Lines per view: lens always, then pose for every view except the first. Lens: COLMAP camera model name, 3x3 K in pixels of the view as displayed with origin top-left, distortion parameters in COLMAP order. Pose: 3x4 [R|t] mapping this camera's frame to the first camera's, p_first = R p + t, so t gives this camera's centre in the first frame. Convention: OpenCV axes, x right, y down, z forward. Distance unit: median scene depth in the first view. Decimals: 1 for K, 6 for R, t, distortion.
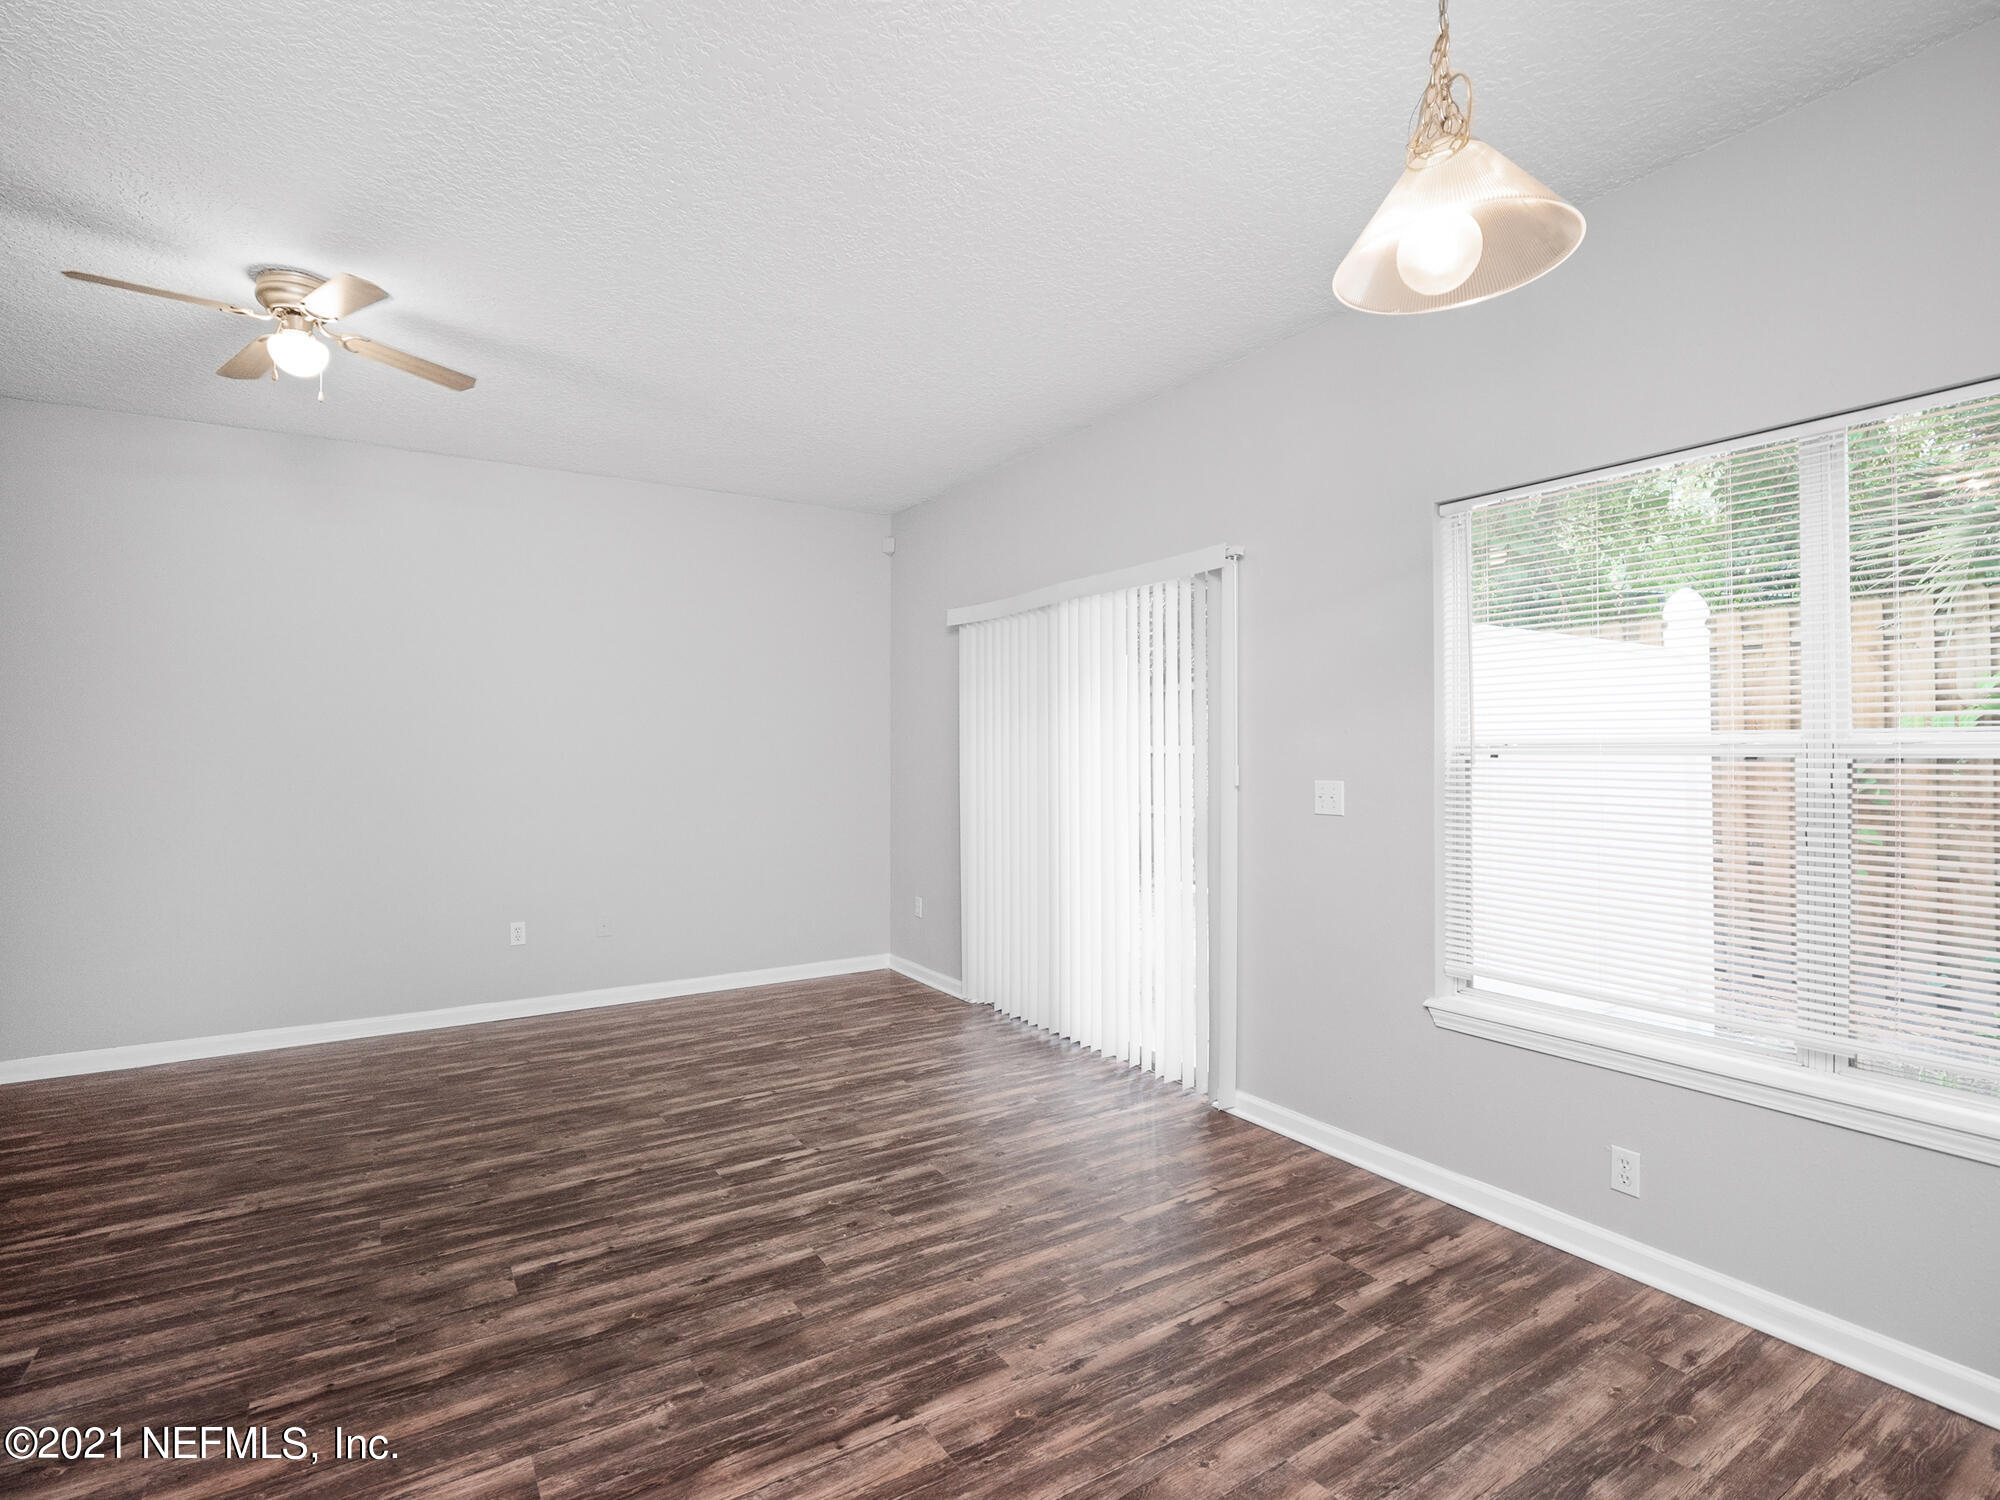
lens RADIAL K [[971.0, 0, 980.1], [0, 971.0, 743.2], [0, 0, 1]] dist [-0.016222, 0.002717]
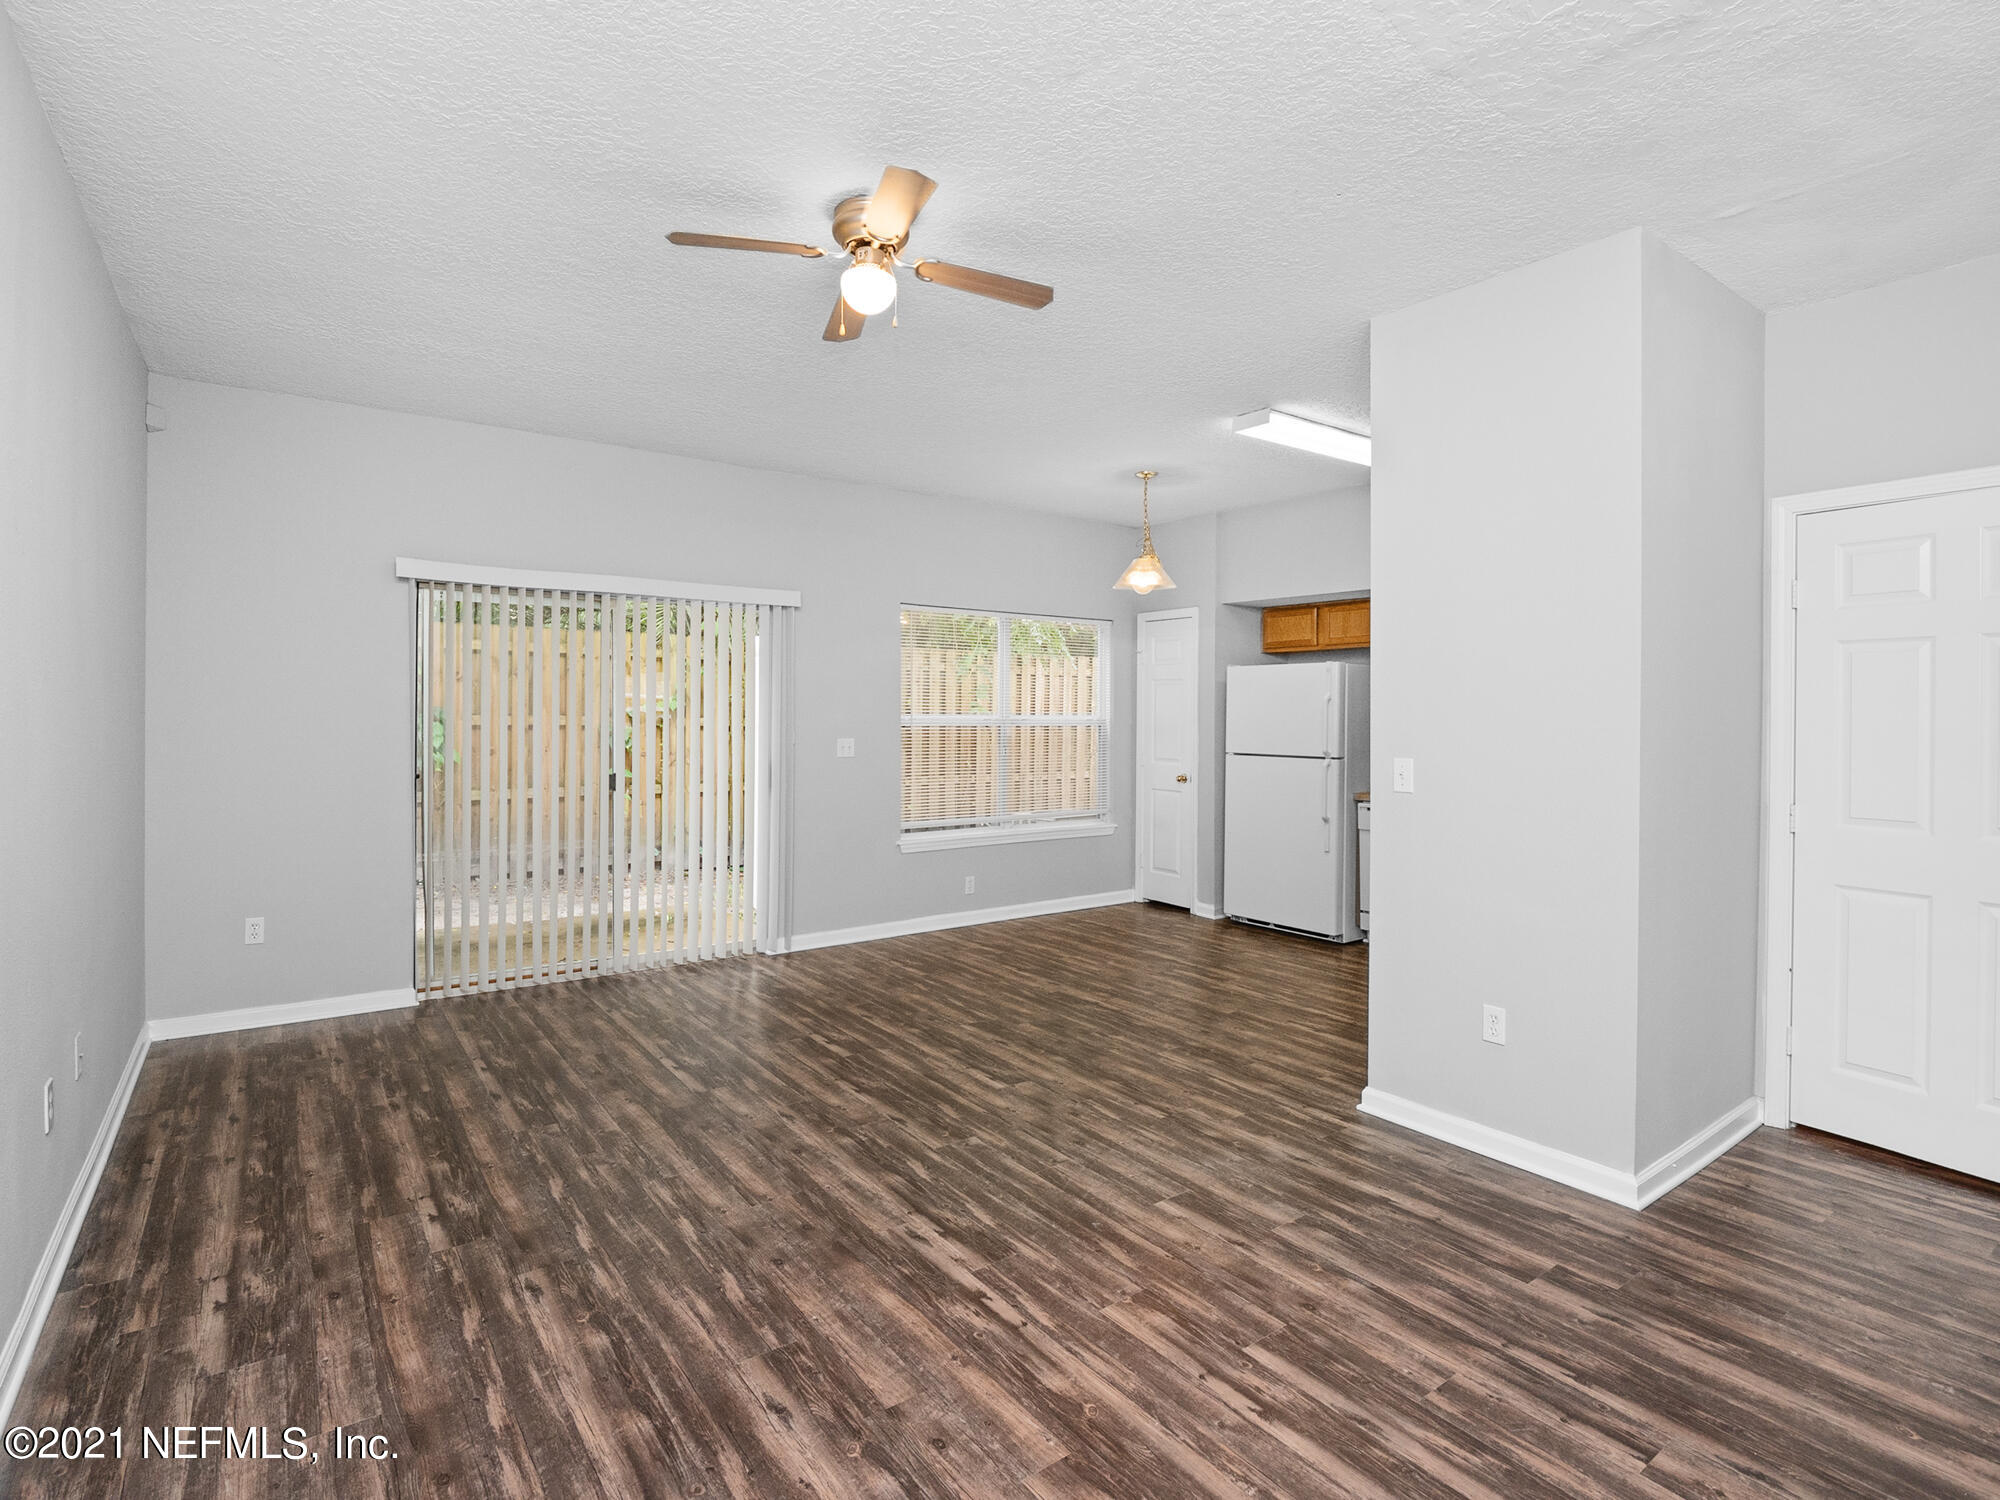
lens RADIAL K [[971.0, 0, 999.6], [0, 971.0, 731.6], [0, 0, 1]] dist [-0.016222, 0.002717]
pose [[-0.068687, -0.011474, 0.997572, -1.710257], [-0.009685, 0.999894, 0.010834, 0.009466], [-0.997591, -0.008917, -0.068791, 0.998574]]
